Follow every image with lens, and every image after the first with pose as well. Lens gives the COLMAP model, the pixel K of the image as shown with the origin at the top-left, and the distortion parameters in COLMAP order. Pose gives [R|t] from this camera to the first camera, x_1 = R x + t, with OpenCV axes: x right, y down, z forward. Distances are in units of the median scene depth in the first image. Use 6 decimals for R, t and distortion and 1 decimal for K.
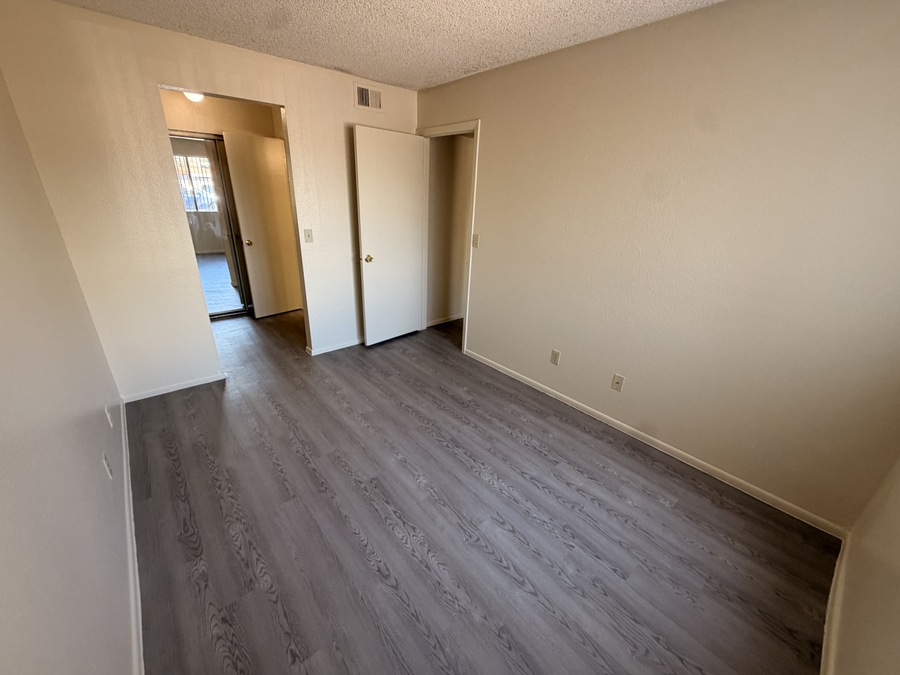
lens RADIAL K [[359.9, 0, 452.7], [0, 359.9, 337.2], [0, 0, 1]] dist [0.001229, -0.000080]
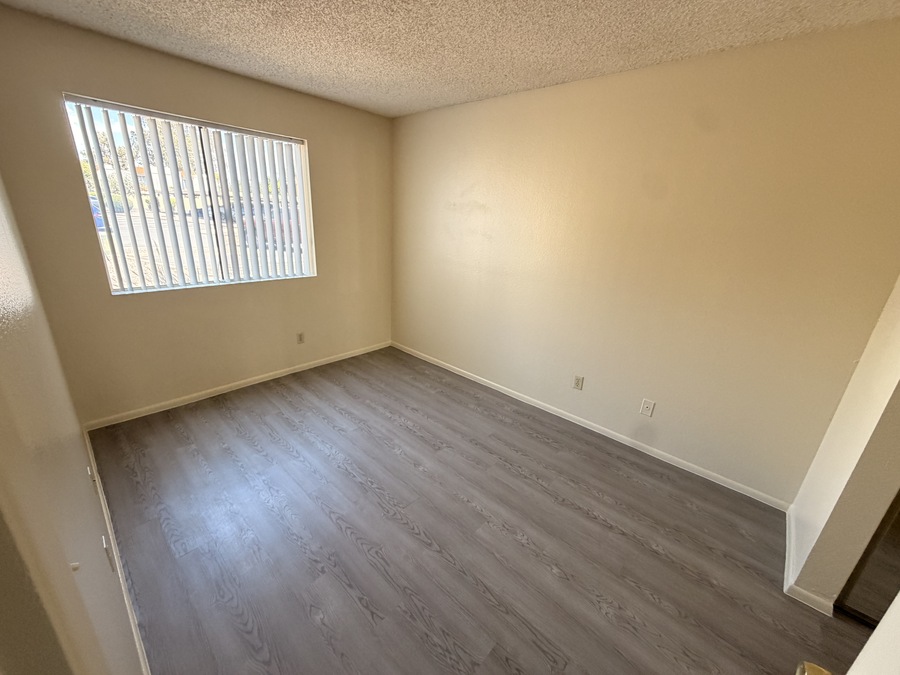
lens RADIAL K [[359.9, 0, 449.3], [0, 359.9, 338.3], [0, 0, 1]] dist [0.001229, -0.000080]
pose [[-0.990372, -0.046589, -0.130355, -0.085450], [-0.120588, 0.752794, 0.647117, -0.697761], [0.067982, 0.656606, -0.751164, 1.733832]]
